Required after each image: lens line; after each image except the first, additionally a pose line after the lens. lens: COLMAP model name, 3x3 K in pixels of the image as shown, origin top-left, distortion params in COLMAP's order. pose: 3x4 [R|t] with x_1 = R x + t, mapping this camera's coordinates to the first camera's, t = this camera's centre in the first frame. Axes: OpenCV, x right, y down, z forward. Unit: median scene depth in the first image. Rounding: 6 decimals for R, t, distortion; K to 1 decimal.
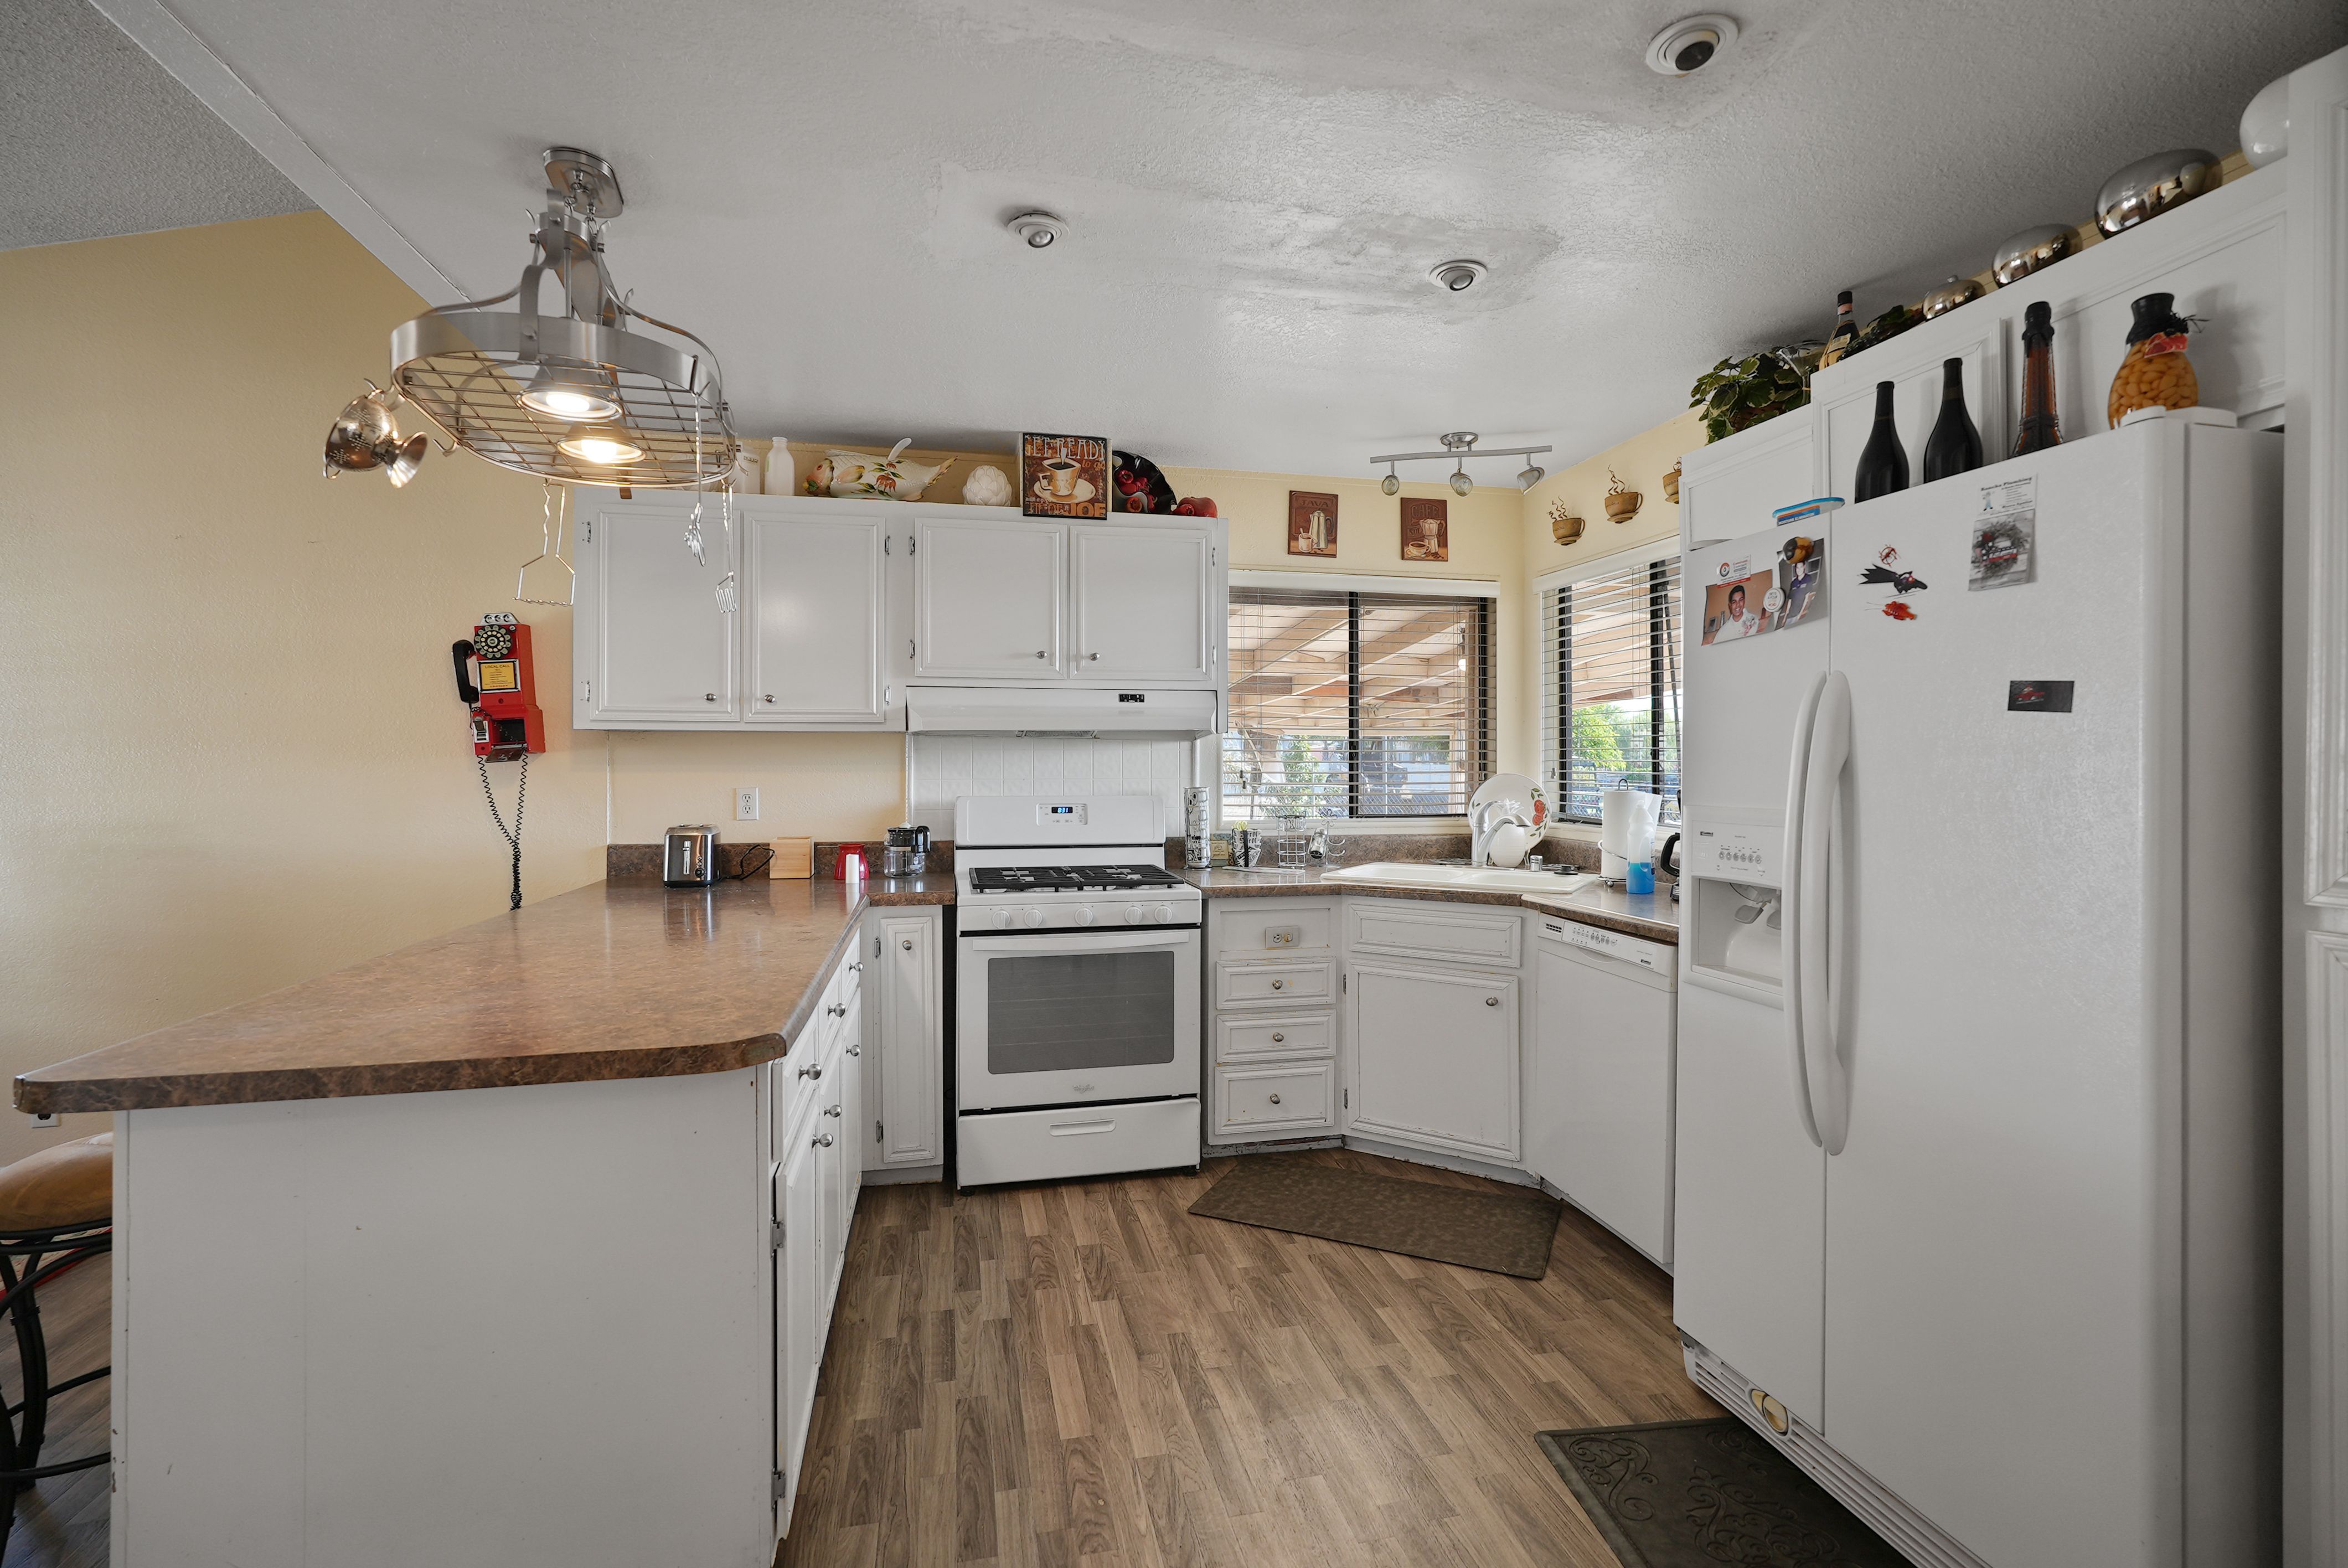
lens RADIAL K [[1063.9, 0, 1178.2], [0, 1063.9, 763.0], [0, 0, 1]] dist [-0.013194, 0.011417]
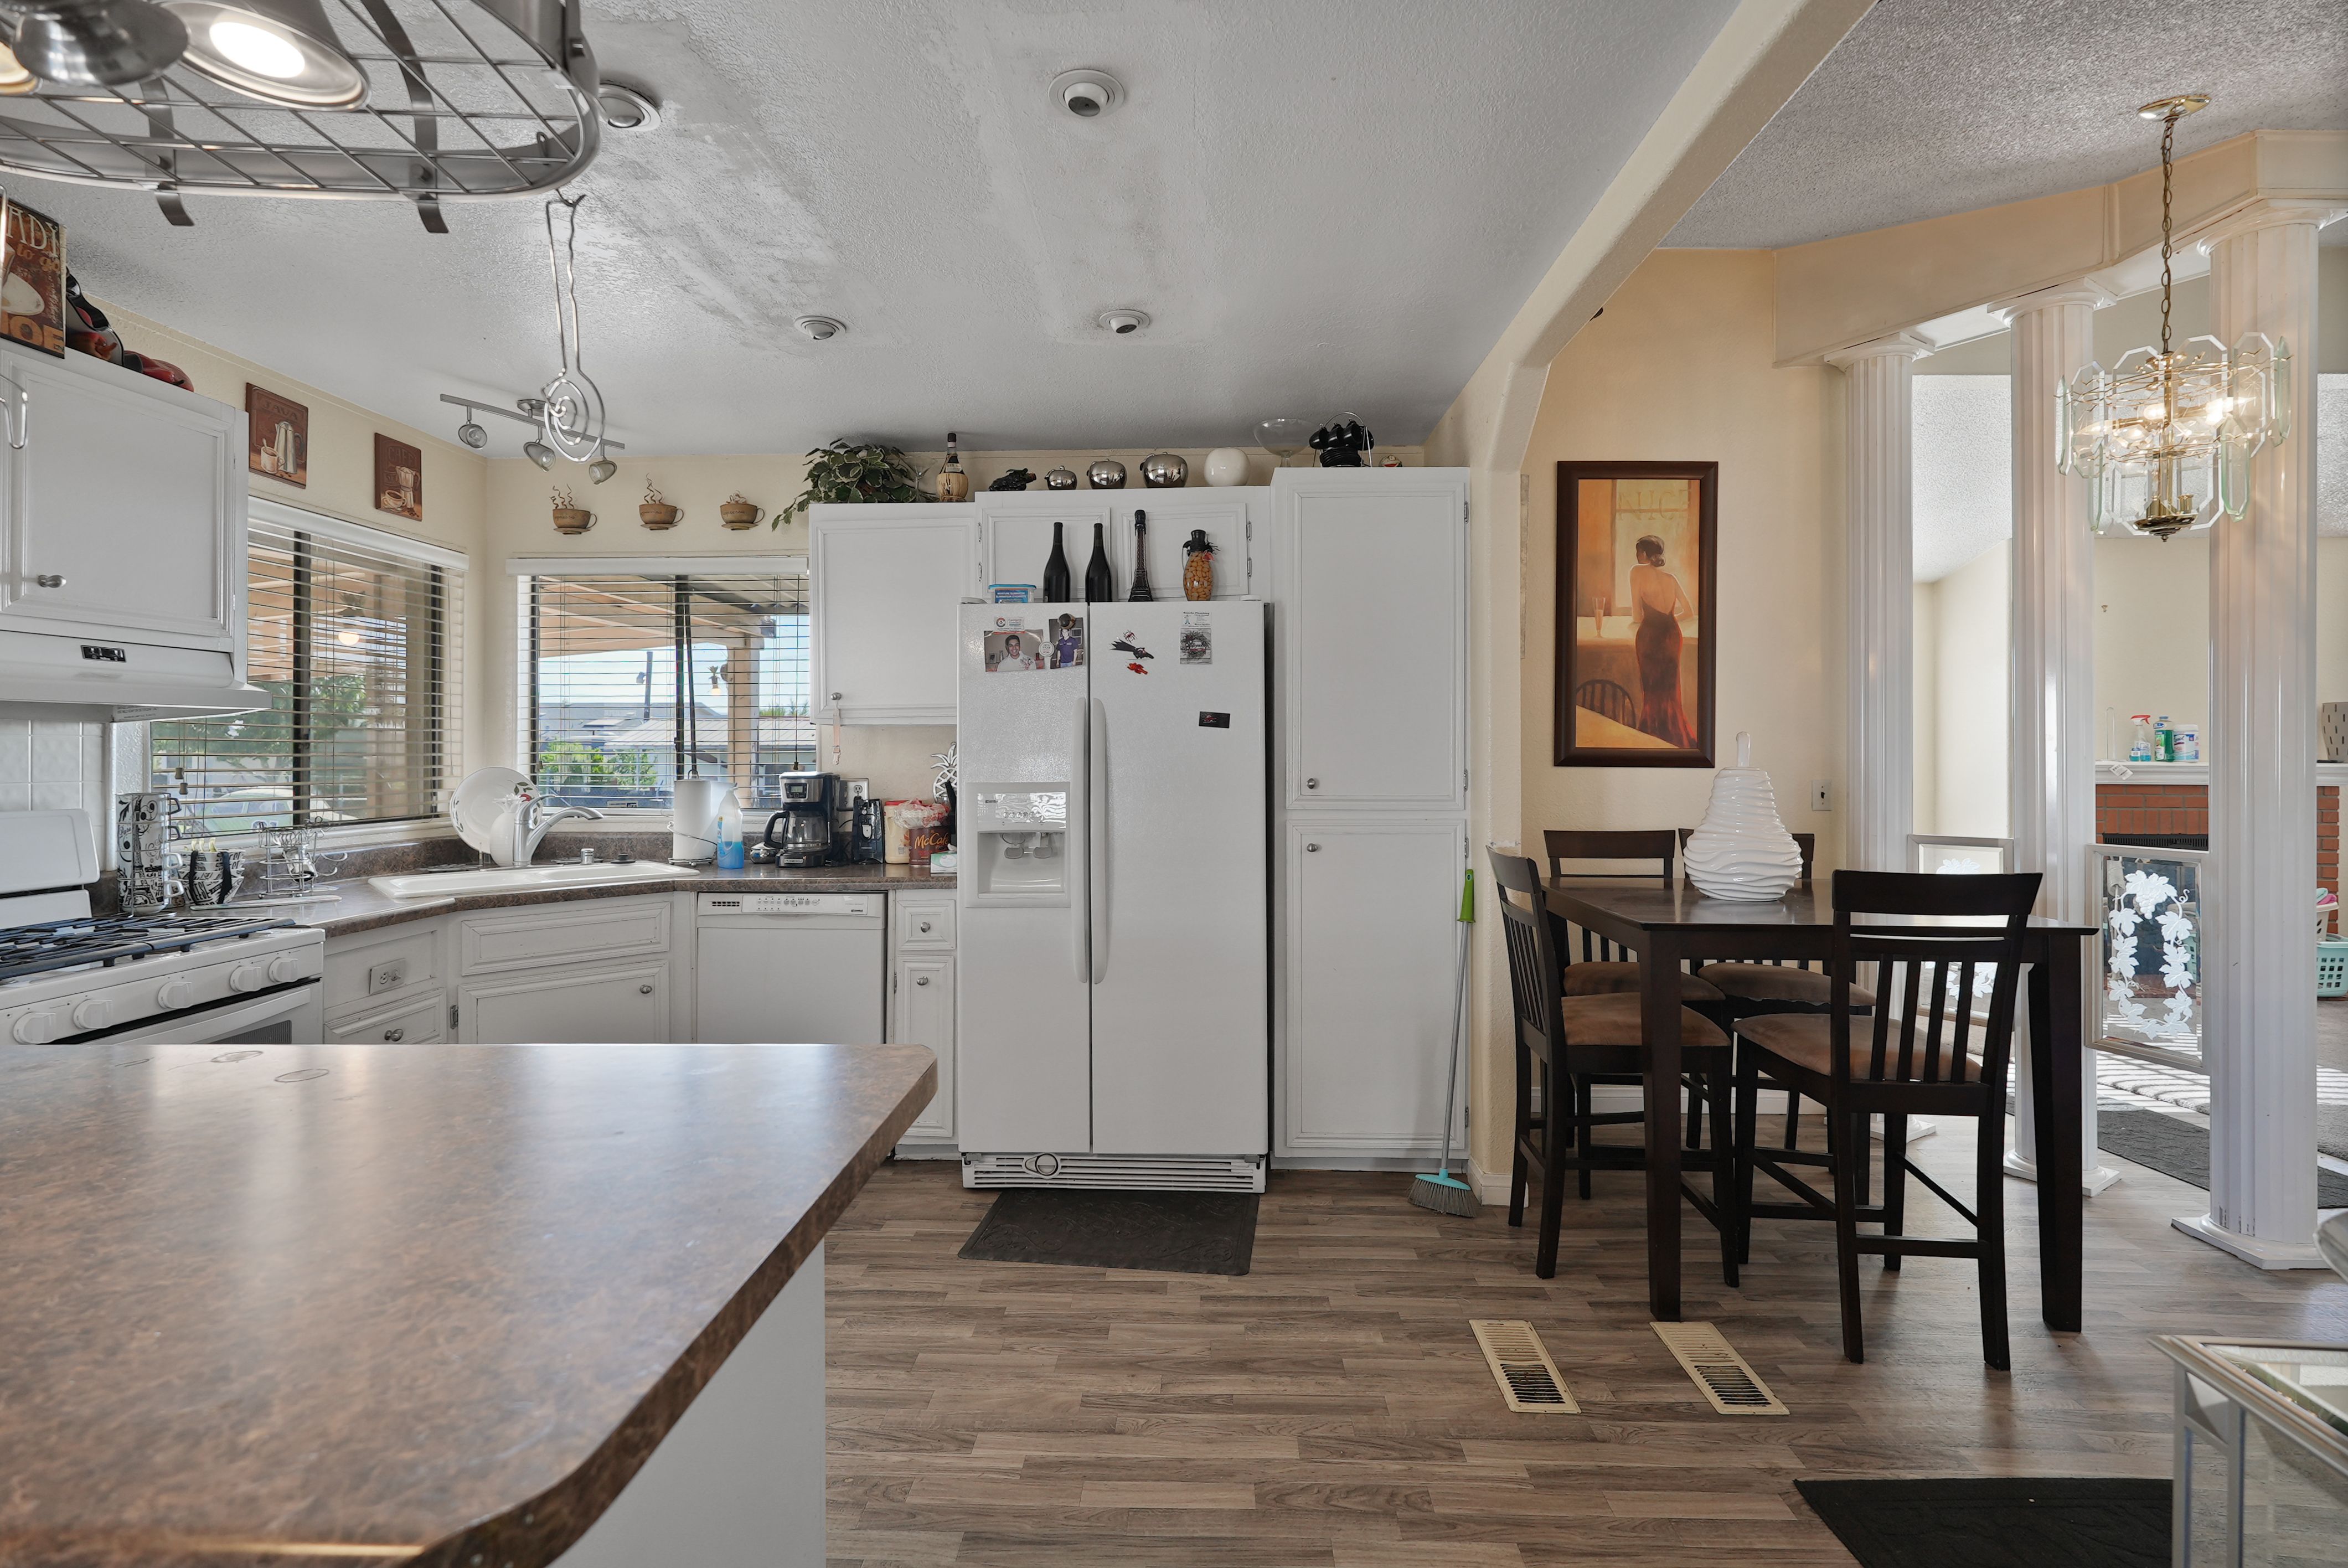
lens RADIAL K [[1063.9, 0, 1178.2], [0, 1063.9, 763.0], [0, 0, 1]] dist [-0.013194, 0.011417]
pose [[0.249251, -0.010607, 0.968381, -0.736462], [0.004342, 0.999942, 0.009835, 0.000248], [-0.968429, 0.001754, 0.249283, 0.333738]]
